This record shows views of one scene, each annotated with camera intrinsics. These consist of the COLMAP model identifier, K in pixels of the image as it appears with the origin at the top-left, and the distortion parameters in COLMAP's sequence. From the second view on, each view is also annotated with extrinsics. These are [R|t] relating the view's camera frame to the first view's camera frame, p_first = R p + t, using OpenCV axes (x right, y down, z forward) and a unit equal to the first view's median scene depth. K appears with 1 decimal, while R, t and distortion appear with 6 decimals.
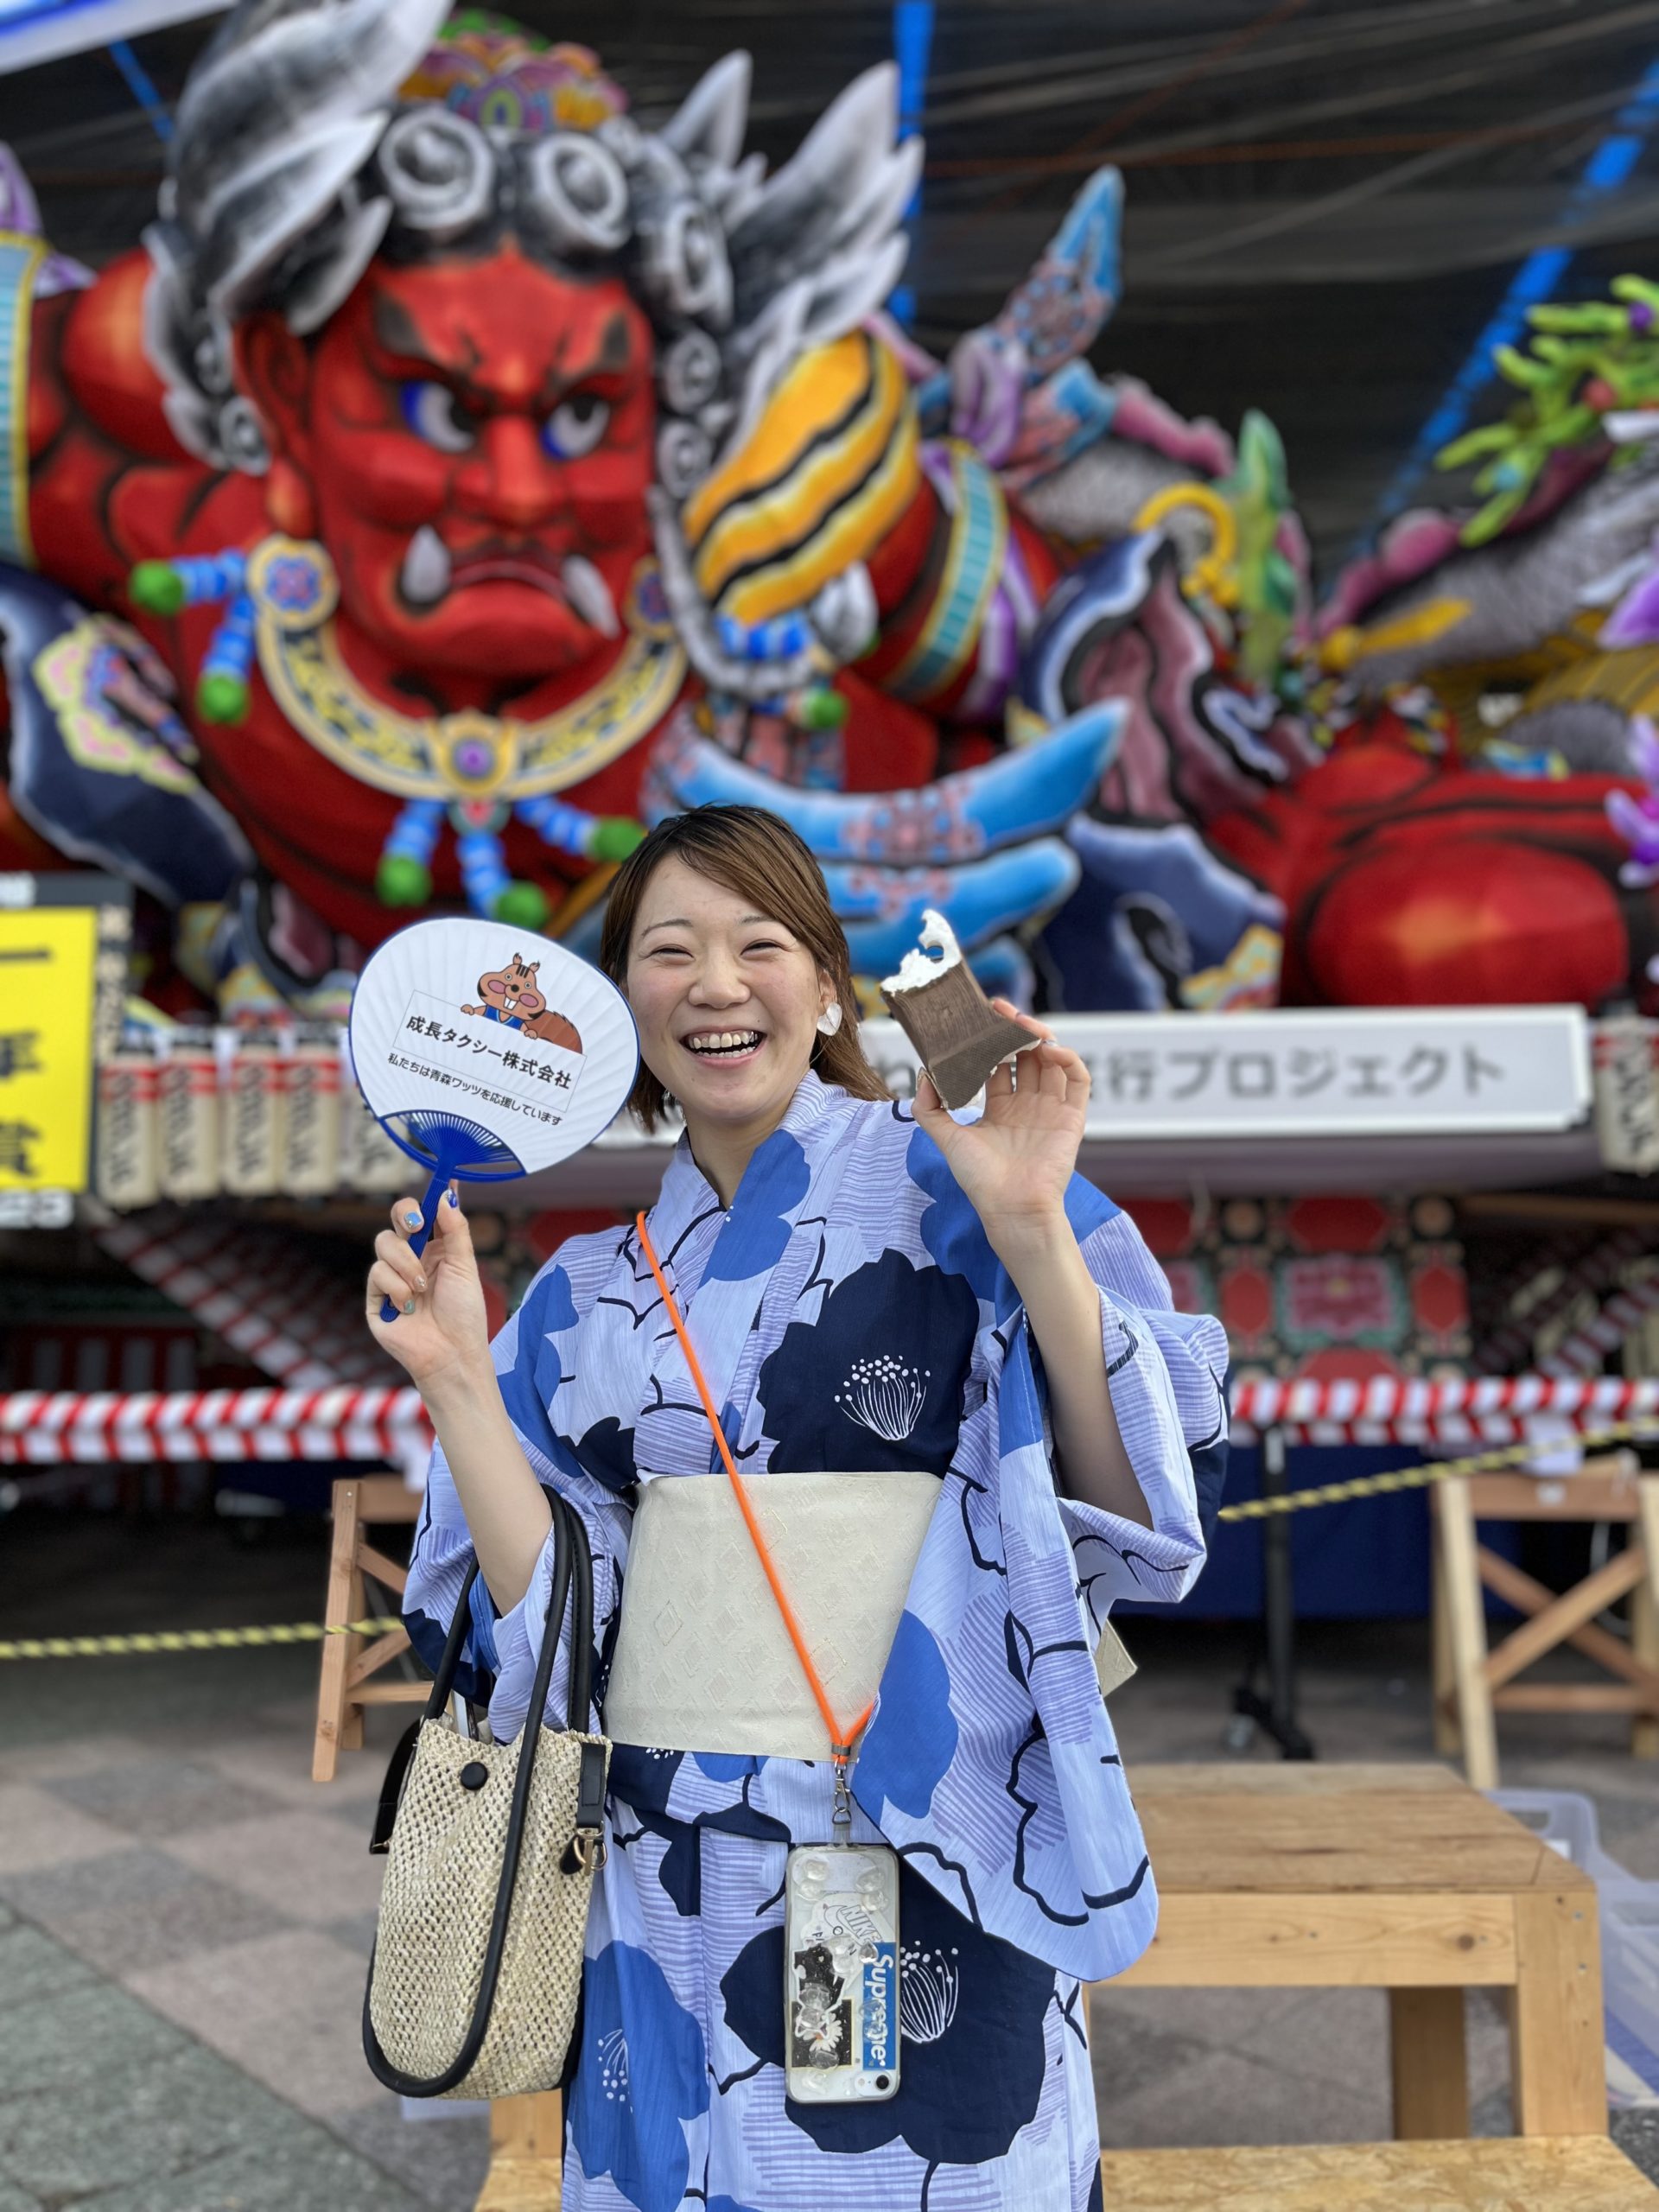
lens RADIAL K [[1681.5, 0, 810.2], [0, 1681.5, 1116.2], [0, 0, 1]] dist [0.059425, -0.084058]
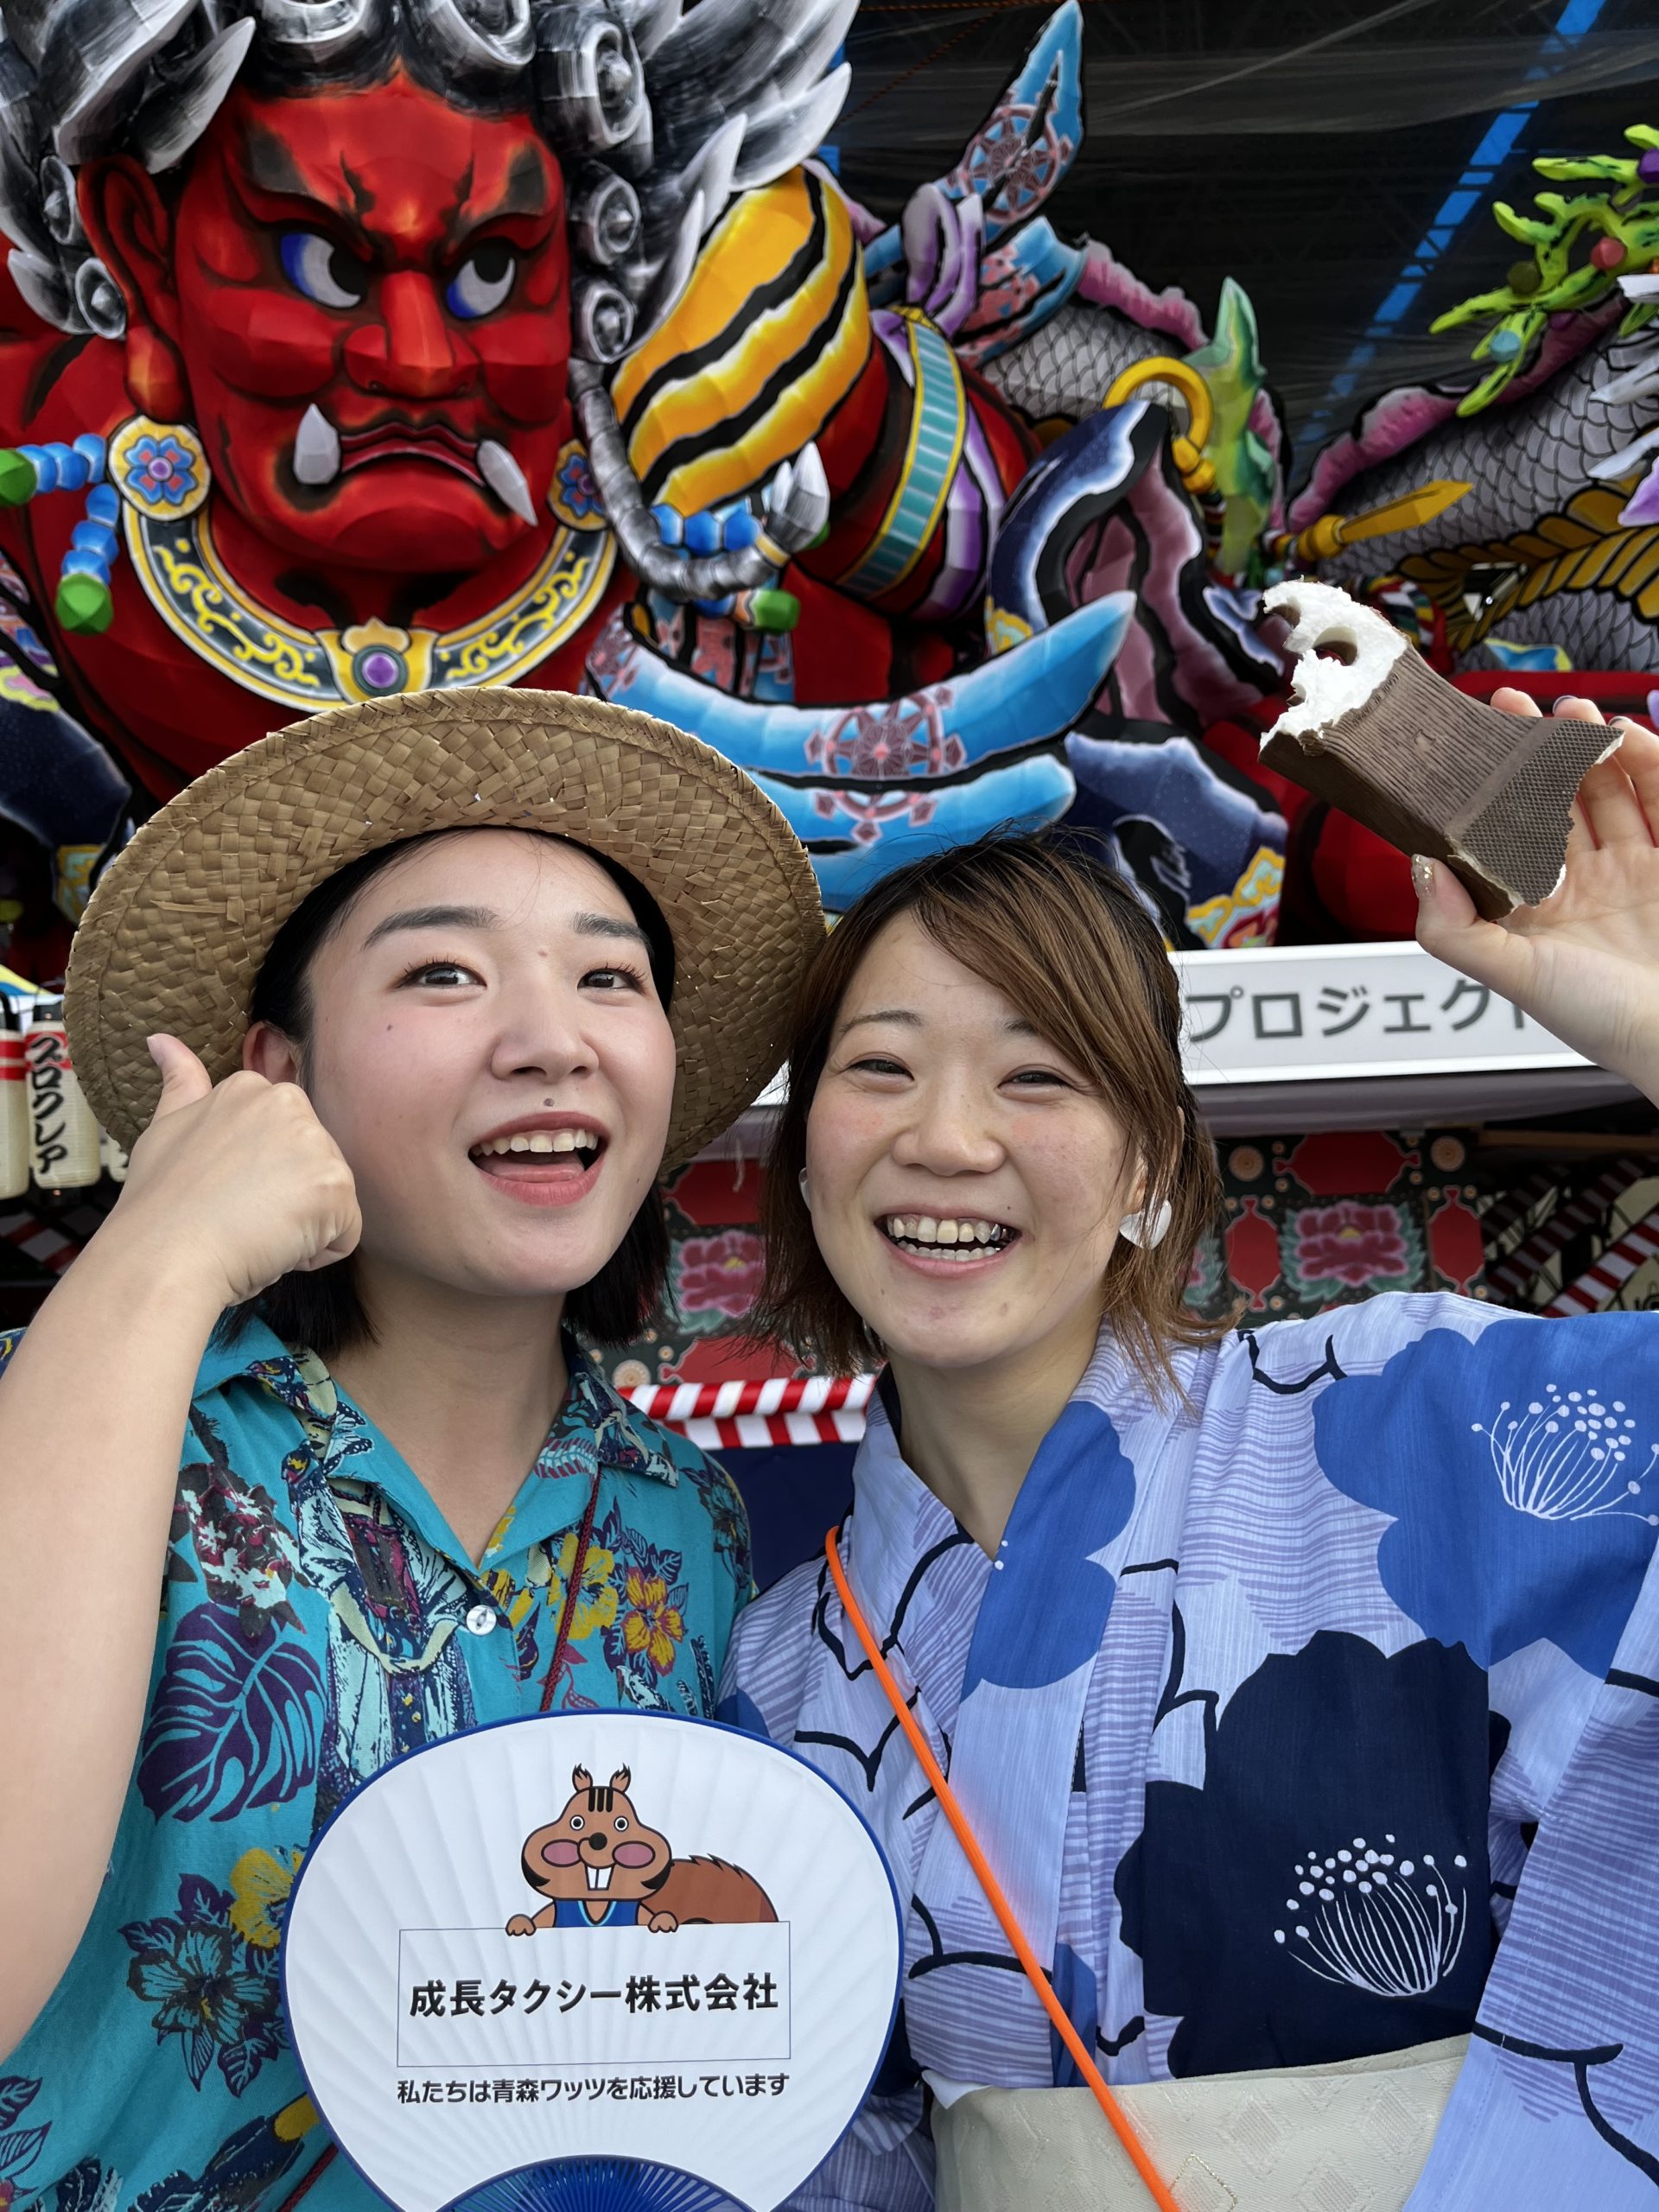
lens RADIAL K [[1681.5, 0, 819.9], [0, 1681.5, 1109.0], [0, 0, 1]] dist [0.059425, -0.084058]
pose [[0.998418, -0.028767, 0.048317, -0.019889], [0.026492, 0.998540, 0.047074, -0.019498], [-0.049601, -0.045720, 0.997722, 0.100513]]
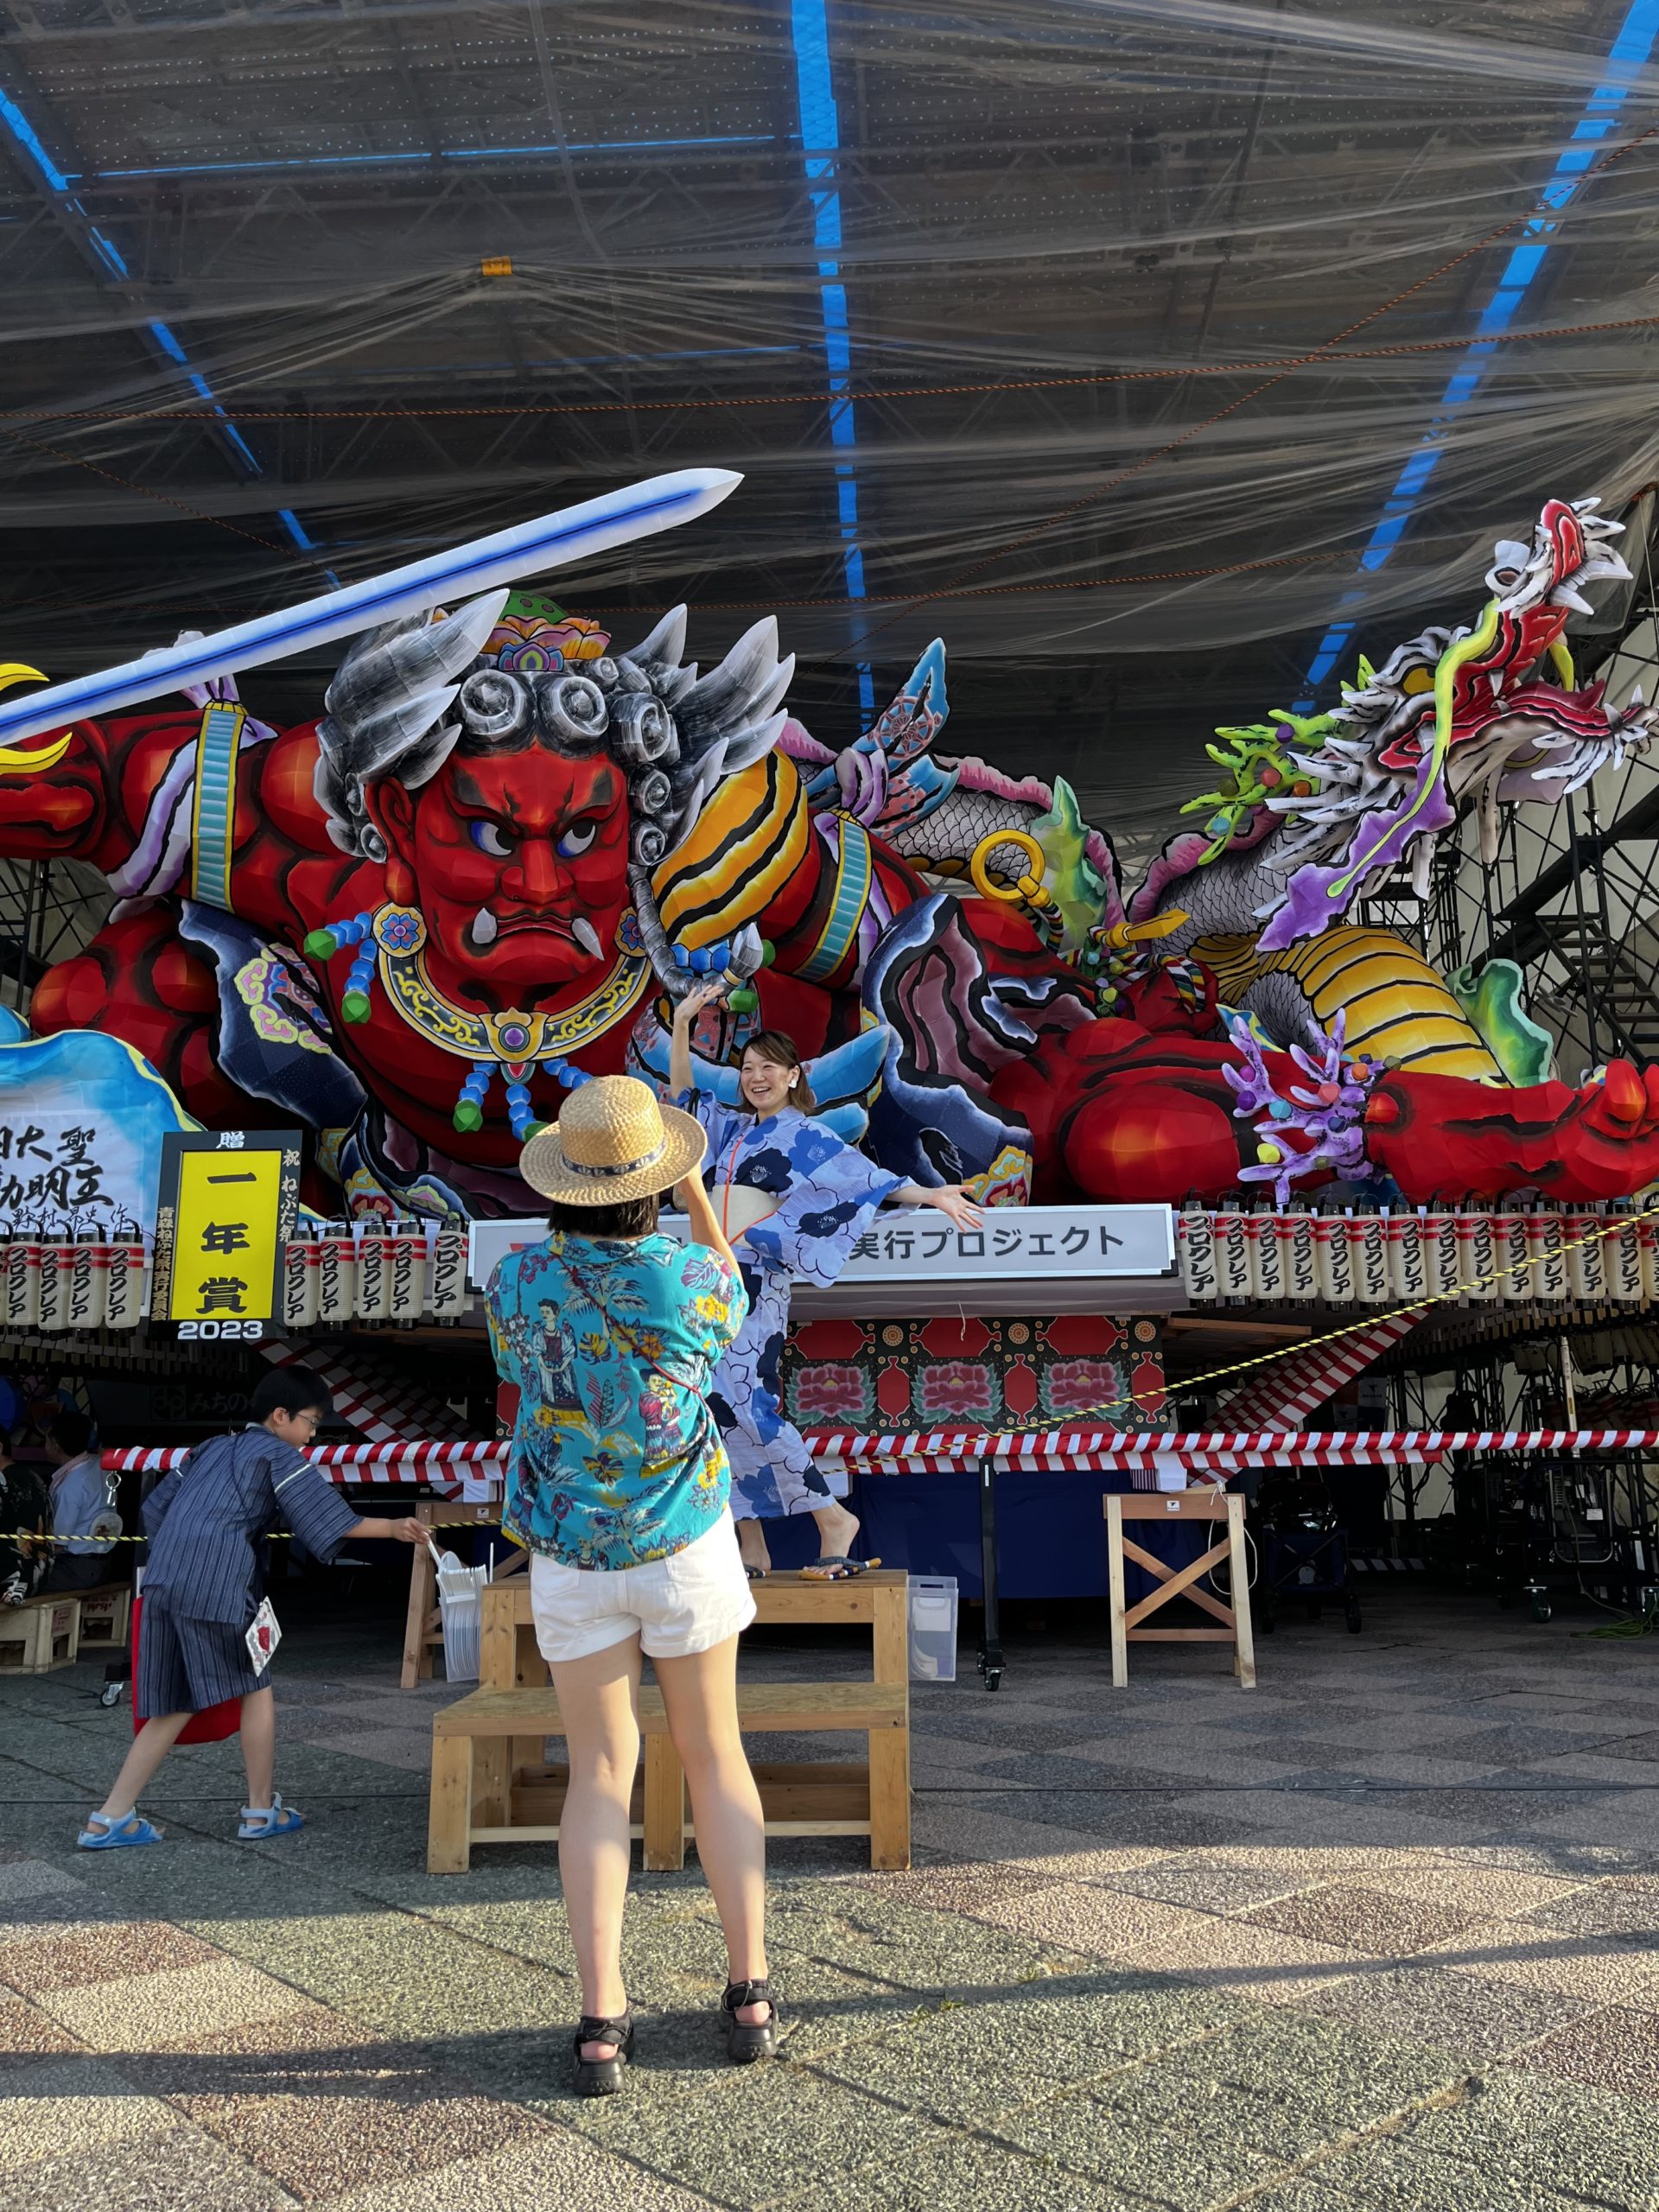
lens RADIAL K [[1681.5, 0, 833.3], [0, 1681.5, 1084.7], [0, 0, 1]] dist [0.059425, -0.084058]
pose [[0.999485, -0.010109, -0.030466, 0.146145], [0.007176, 0.995462, -0.094888, -0.020231], [0.031287, 0.094620, 0.995022, -0.546534]]
